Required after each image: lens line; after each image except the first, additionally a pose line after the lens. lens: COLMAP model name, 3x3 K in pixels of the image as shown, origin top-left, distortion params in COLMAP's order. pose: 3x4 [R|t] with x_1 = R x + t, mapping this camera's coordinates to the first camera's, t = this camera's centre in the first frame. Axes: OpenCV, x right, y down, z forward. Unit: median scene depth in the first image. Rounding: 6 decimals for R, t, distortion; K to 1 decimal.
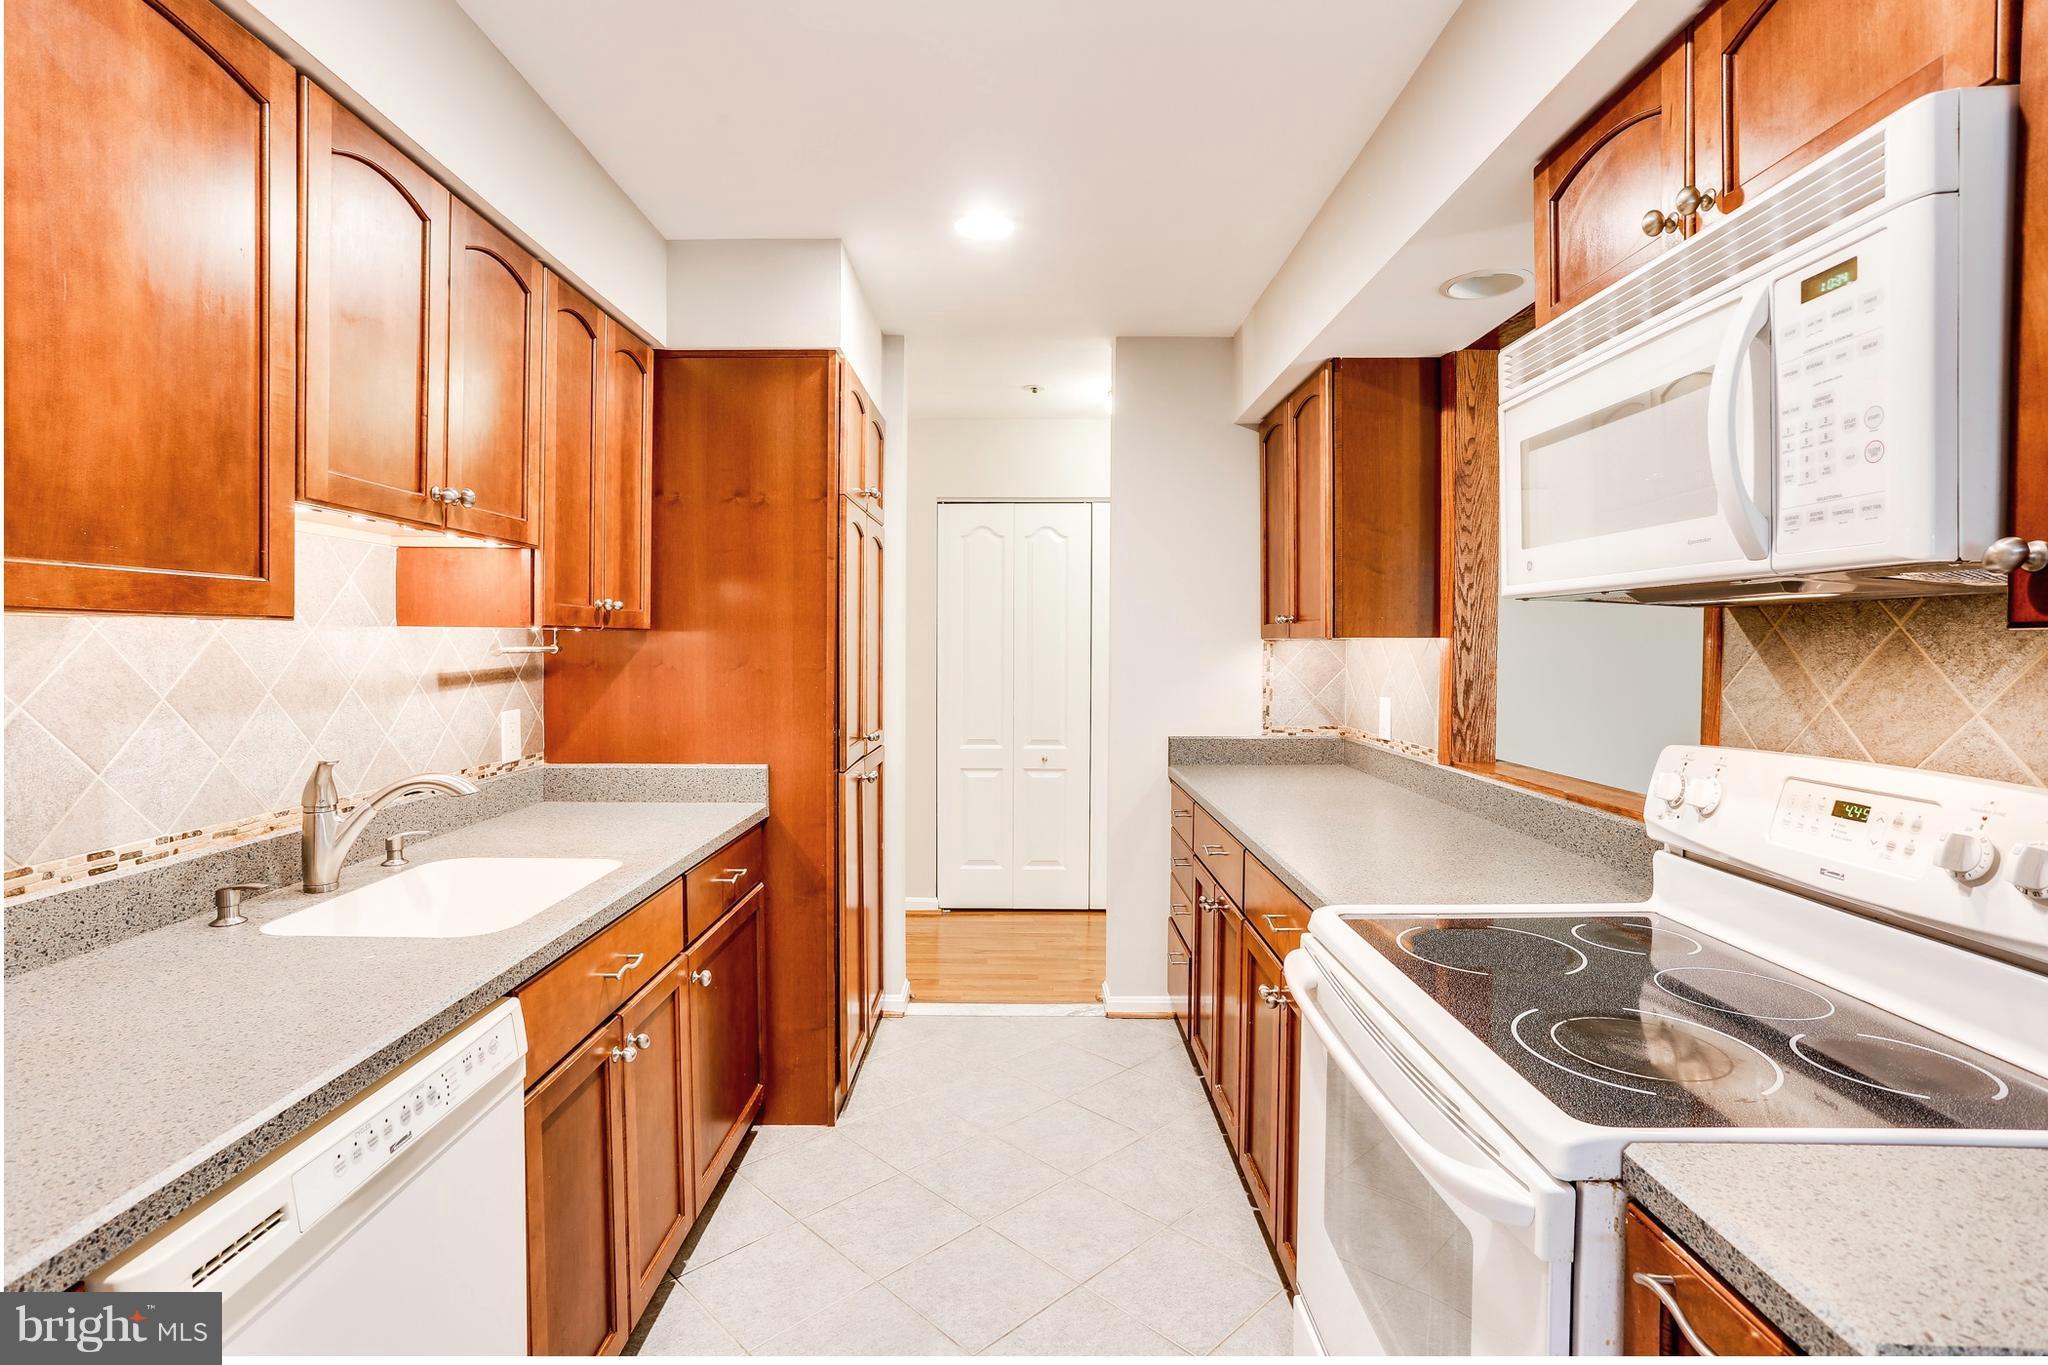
lens RADIAL K [[998.2, 0, 1016.1], [0, 998.2, 665.9], [0, 0, 1]] dist [-0.065331, 0.037702]
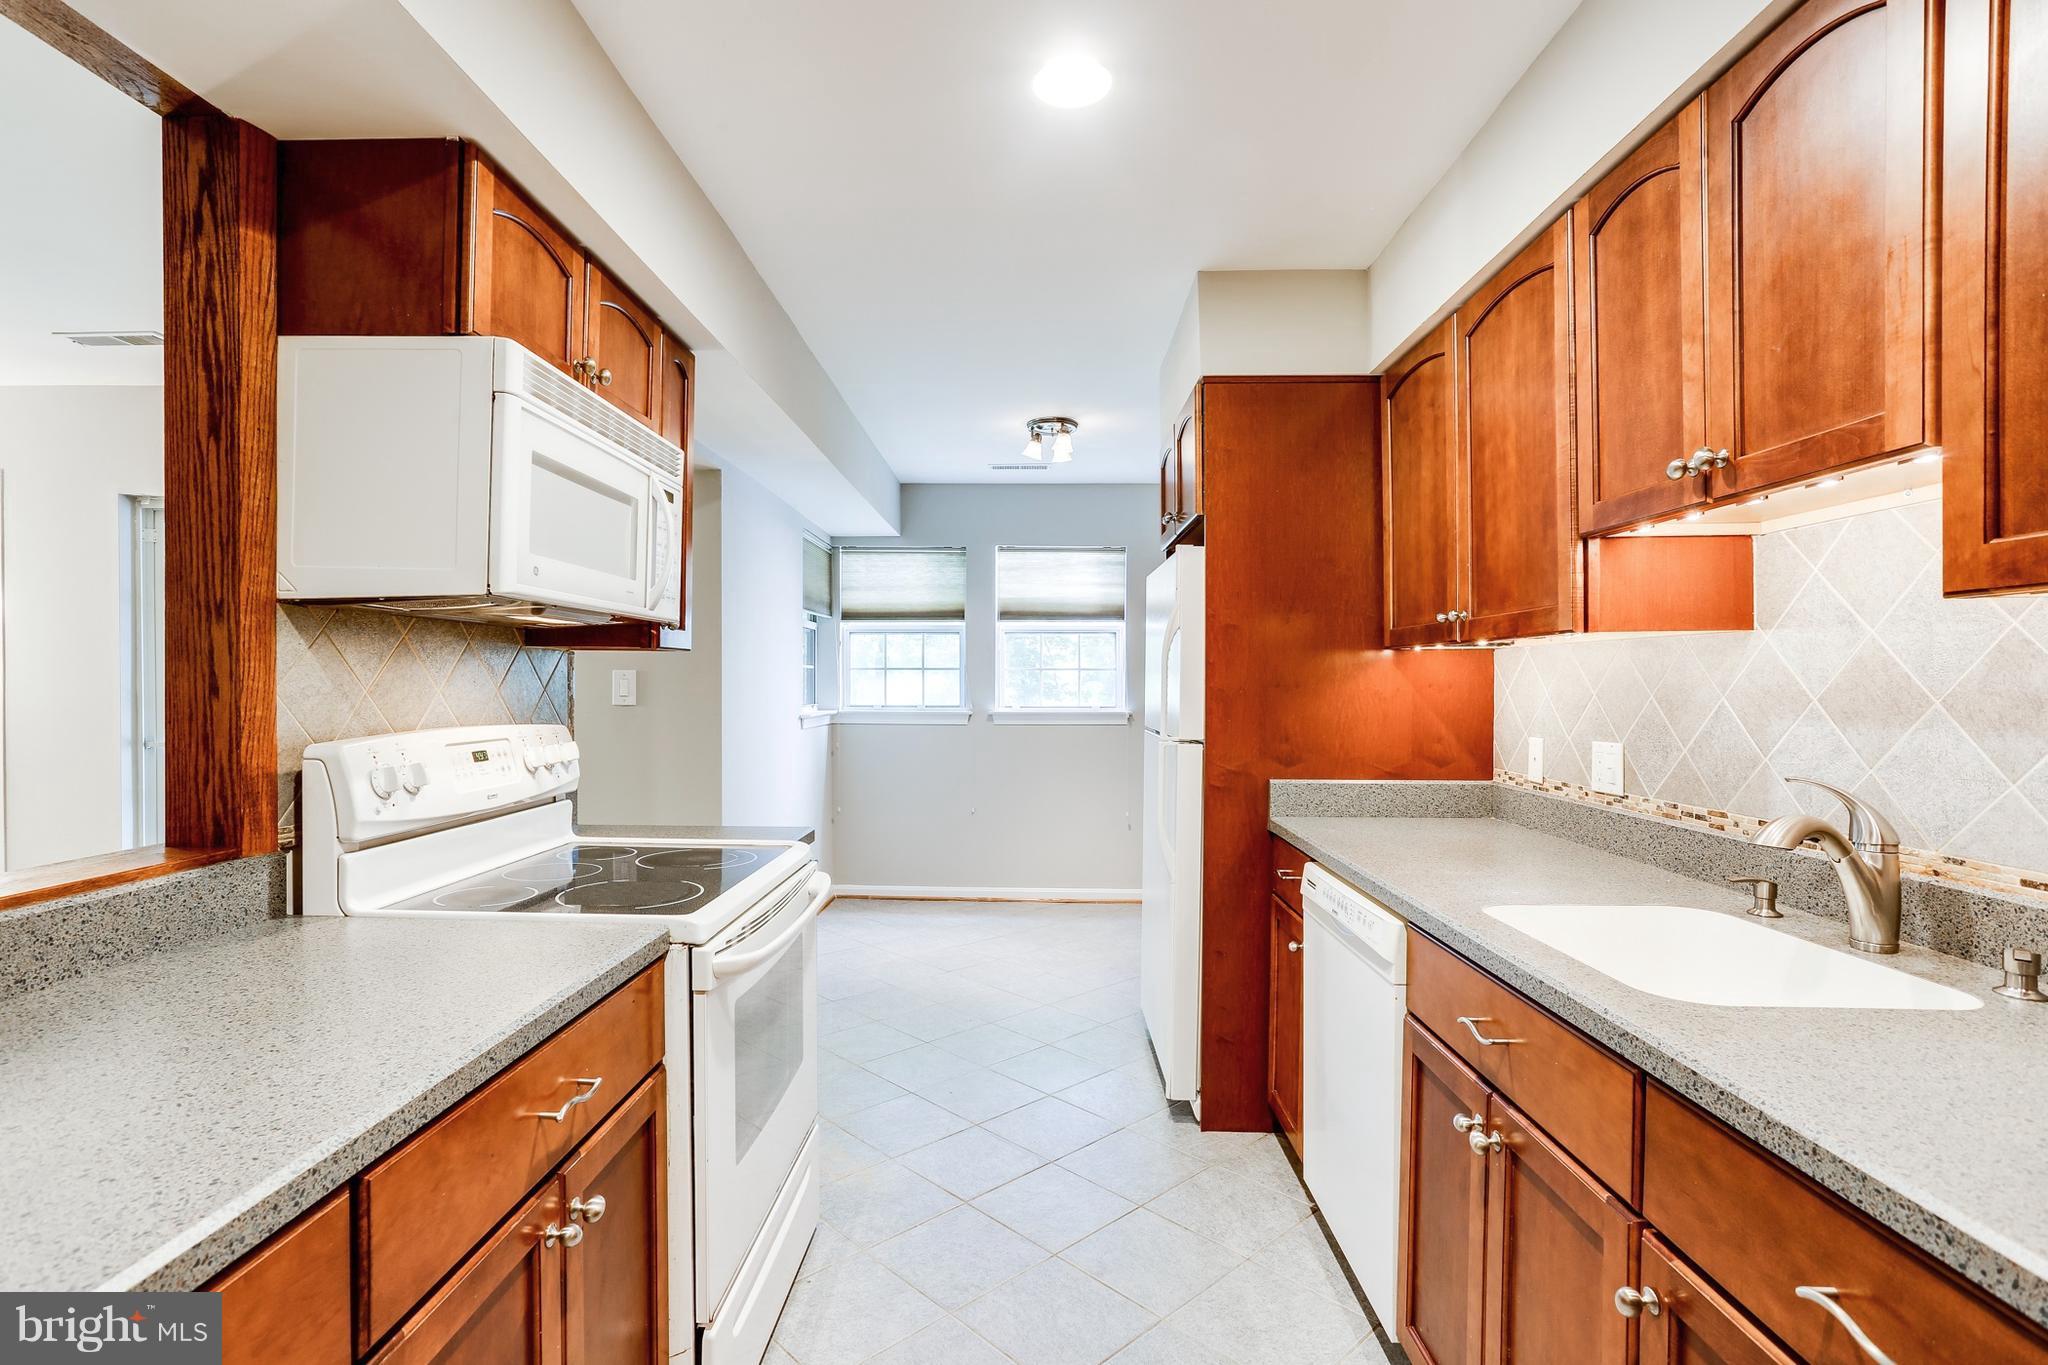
lens RADIAL K [[1008.6, 0, 1001.1], [0, 1008.6, 675.3], [0, 0, 1]] dist [-0.064019, 0.020536]
pose [[-0.999601, -0.004401, 0.027912, -0.009908], [-0.003989, 0.999883, 0.014796, -0.003539], [-0.027973, 0.014679, -0.999501, 1.339506]]
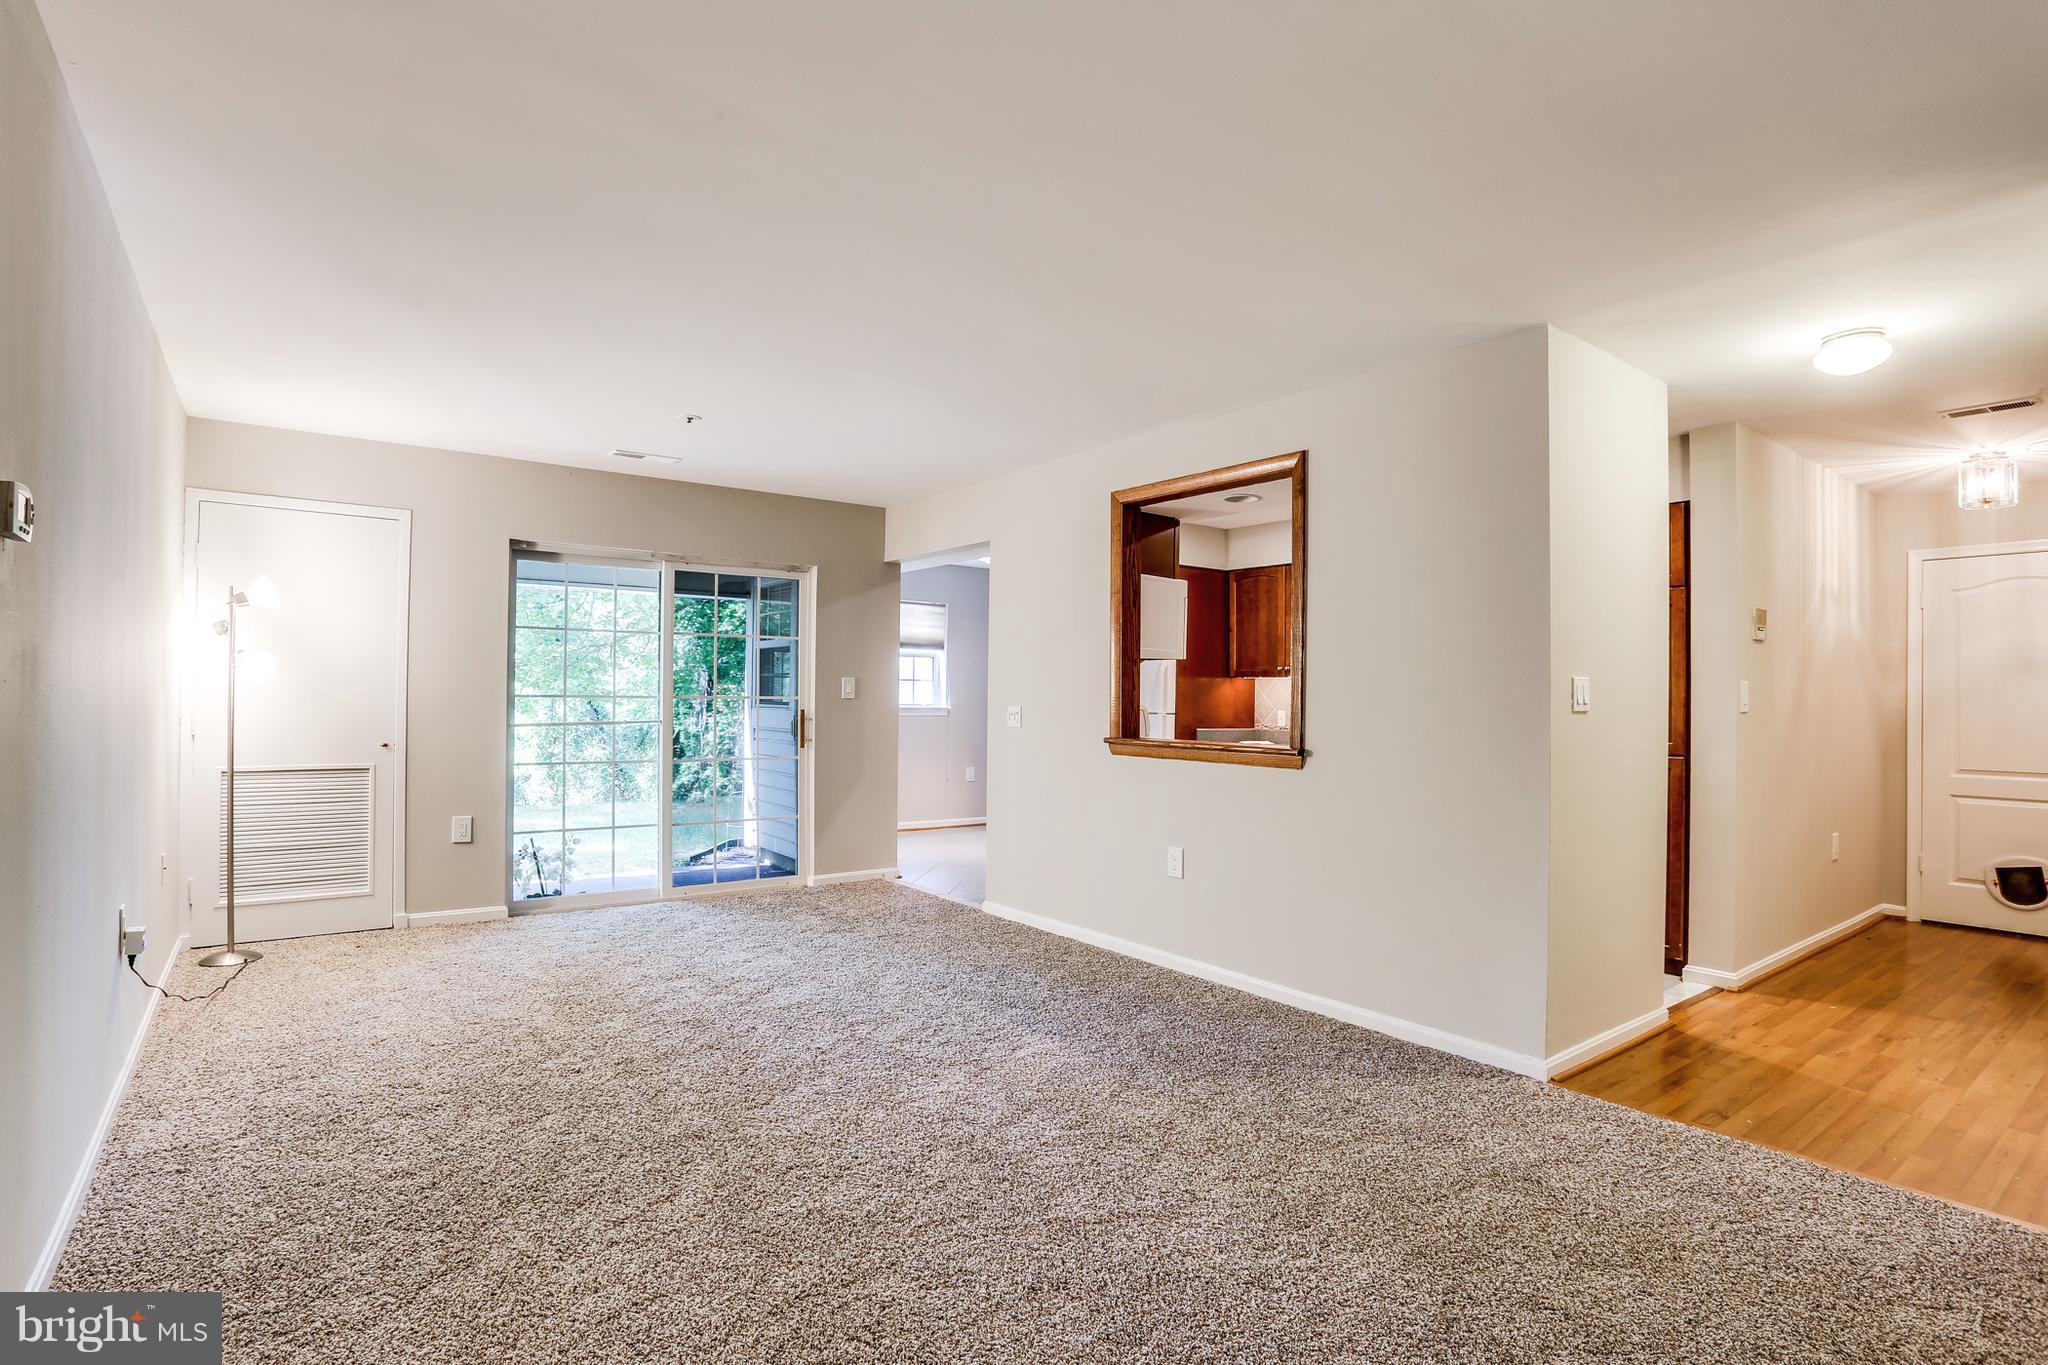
lens RADIAL K [[1023.0, 0, 980.1], [0, 1023.0, 715.3], [0, 0, 1]] dist [-0.071605, 0.035448]
pose [[-0.807956, -0.002107, -0.589238, 1.997573], [-0.030248, 0.998823, 0.037905, -0.000823], [0.588465, 0.048449, -0.807069, 2.221388]]
